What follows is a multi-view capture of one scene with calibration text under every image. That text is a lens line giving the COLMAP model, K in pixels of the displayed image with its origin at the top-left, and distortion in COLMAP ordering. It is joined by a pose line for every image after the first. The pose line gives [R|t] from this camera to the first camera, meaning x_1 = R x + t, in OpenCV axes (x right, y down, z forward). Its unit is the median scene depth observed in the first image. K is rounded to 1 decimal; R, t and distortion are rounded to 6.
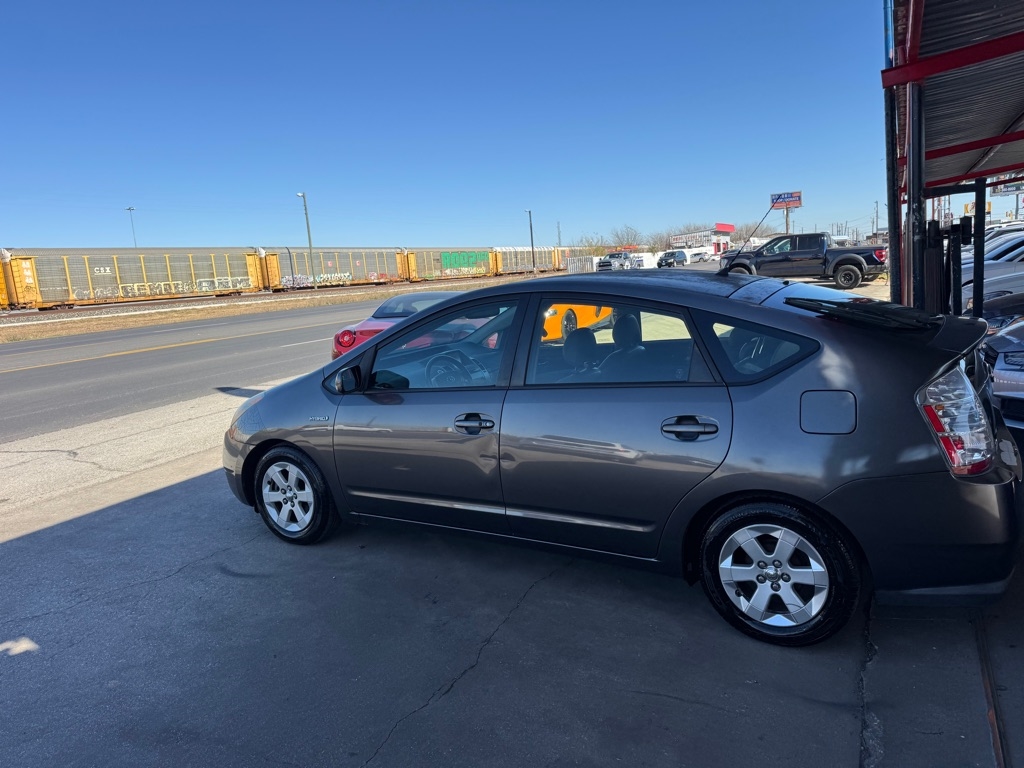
lens RADIAL K [[719.3, 0, 527.7], [0, 719.3, 376.7], [0, 0, 1]] dist [0.040760, -0.051678]
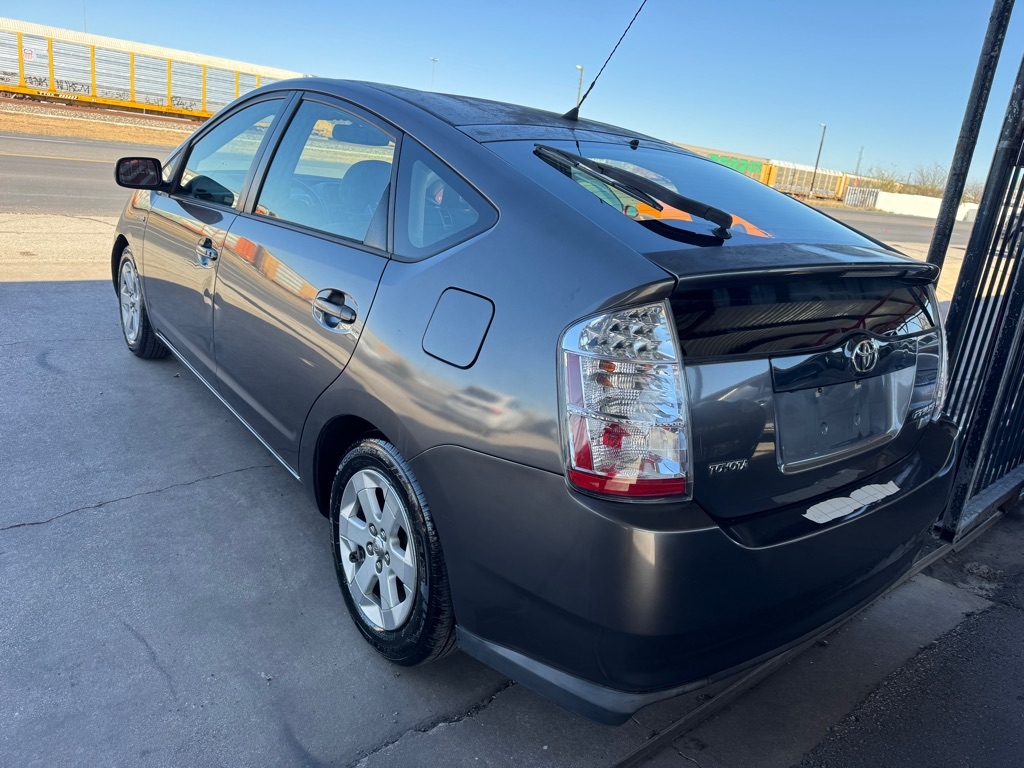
lens RADIAL K [[719.3, 0, 528.5], [0, 719.3, 372.3], [0, 0, 1]] dist [0.040760, -0.051678]
pose [[0.913595, 0.276452, -0.298192, 0.431518], [-0.235821, 0.957633, 0.165313, -0.018775], [0.331260, -0.080709, 0.940081, 0.297425]]
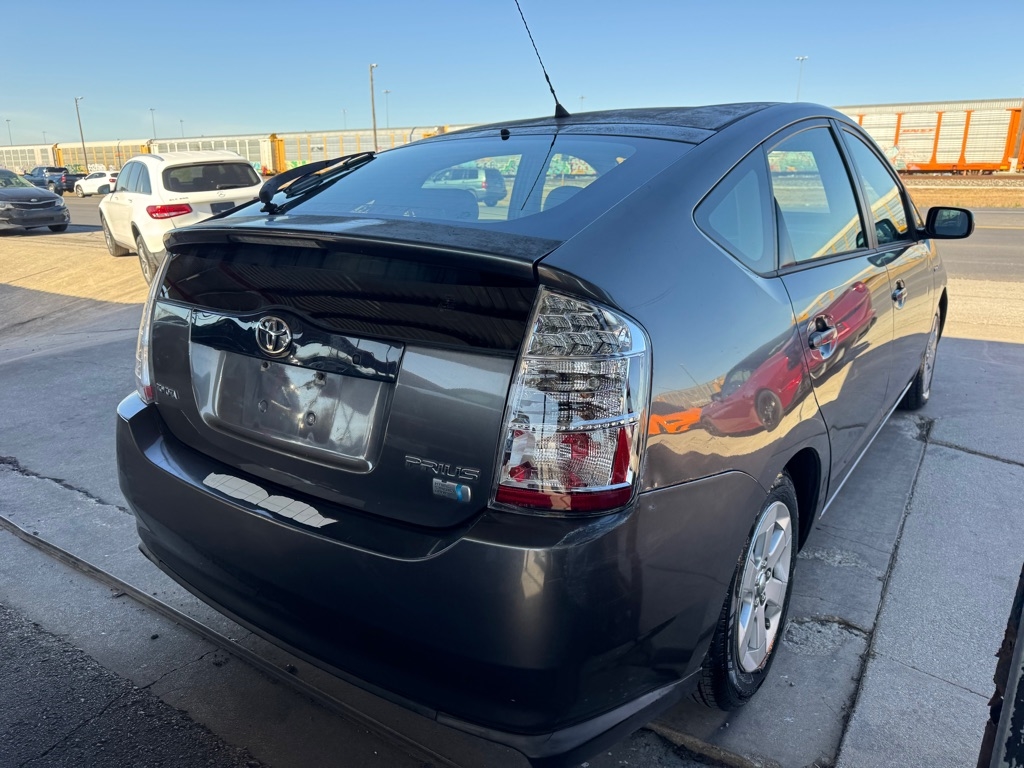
lens RADIAL K [[719.3, 0, 507.5], [0, 719.3, 389.6], [0, 0, 1]] dist [0.040760, -0.051678]
pose [[-0.126933, 0.341056, -0.931434, 0.818149], [-0.116879, 0.927345, 0.355487, -0.123679], [0.985001, 0.153988, -0.077848, 0.901787]]
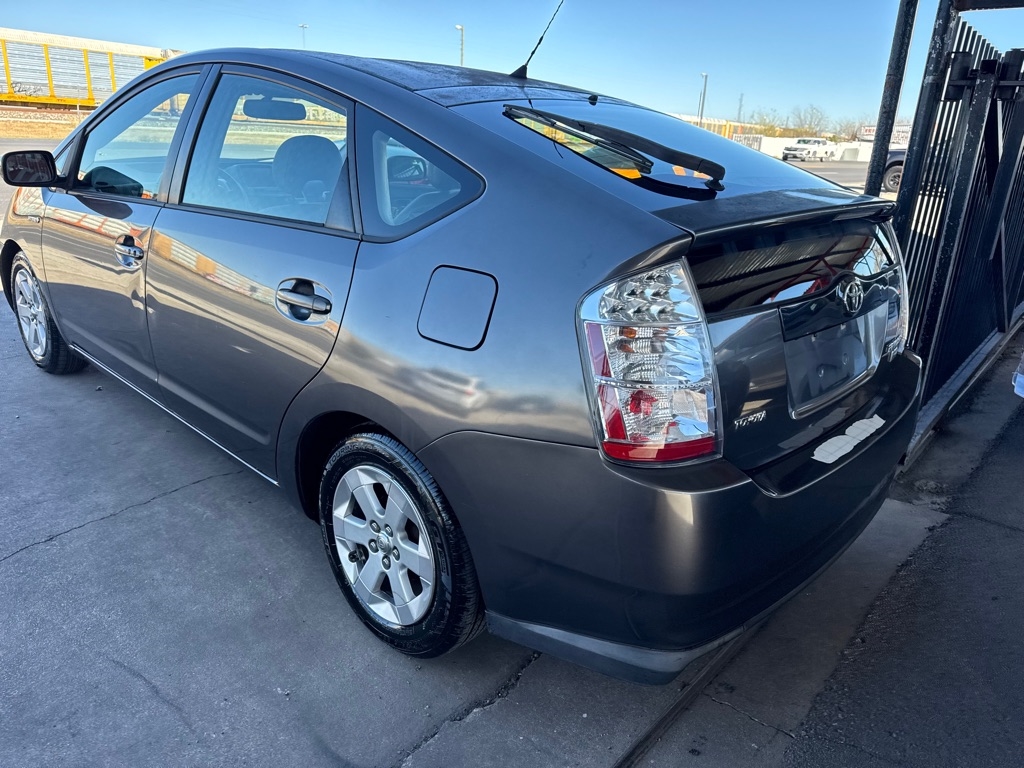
lens RADIAL K [[719.3, 0, 531.5], [0, 719.3, 386.4], [0, 0, 1]] dist [0.040760, -0.051678]
pose [[0.967959, 0.190992, -0.163023, 0.378429], [-0.157097, 0.967075, 0.200216, -0.009111], [0.195895, -0.168190, 0.966094, 0.295941]]
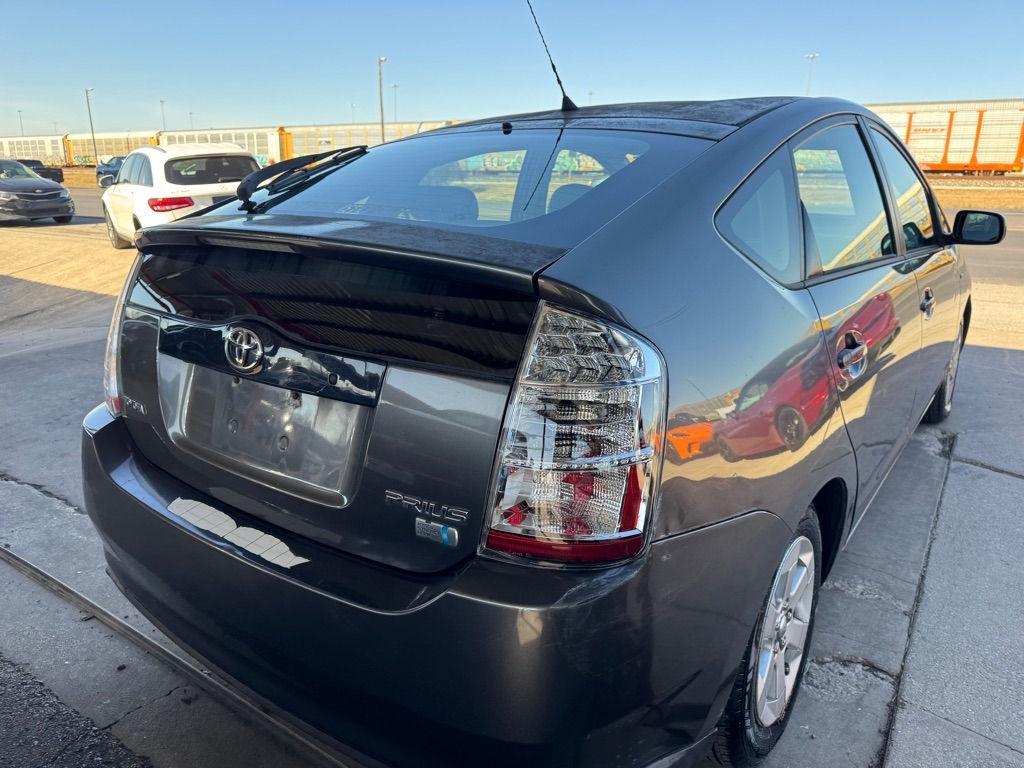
lens RADIAL K [[719.3, 0, 505.5], [0, 719.3, 388.5], [0, 0, 1]] dist [0.040760, -0.051678]
pose [[-0.139764, 0.343085, -0.928848, 0.777187], [-0.125991, 0.924269, 0.360351, -0.122069], [0.982137, 0.167391, -0.085954, 0.900387]]
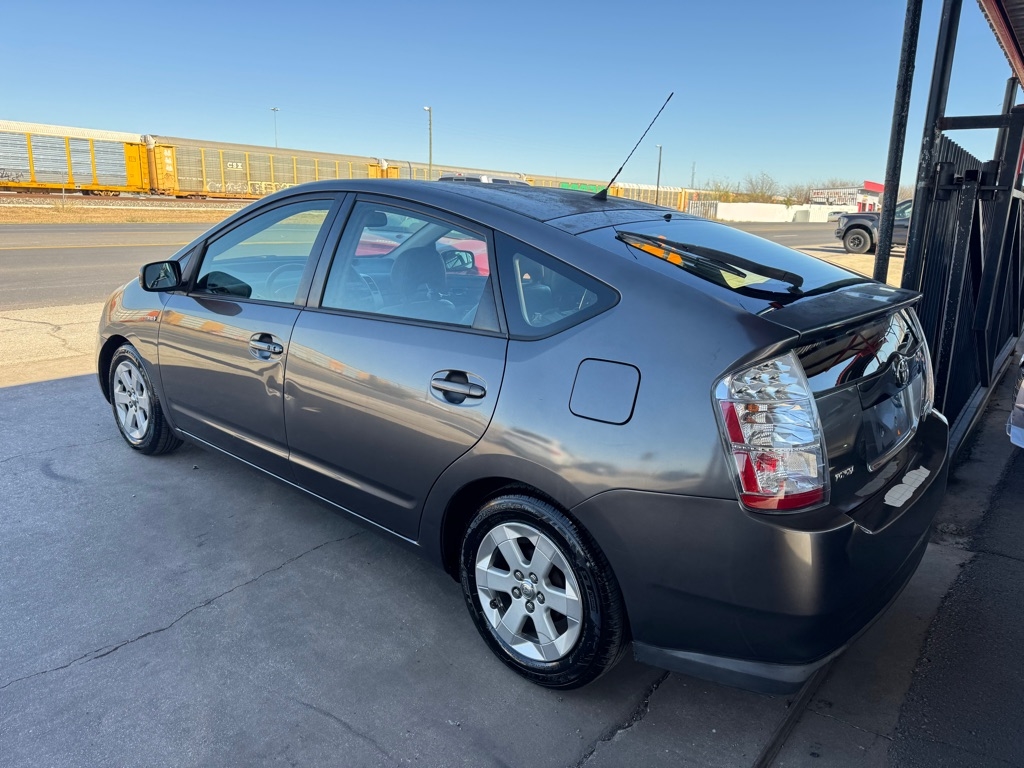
lens RADIAL K [[719.3, 0, 522.9], [0, 719.3, 368.2], [0, 0, 1]] dist [0.040760, -0.051678]
pose [[0.978003, 0.141145, -0.153587, 0.289865], [-0.128984, 0.987867, 0.086504, -0.017286], [0.163933, -0.064791, 0.984341, 0.181624]]
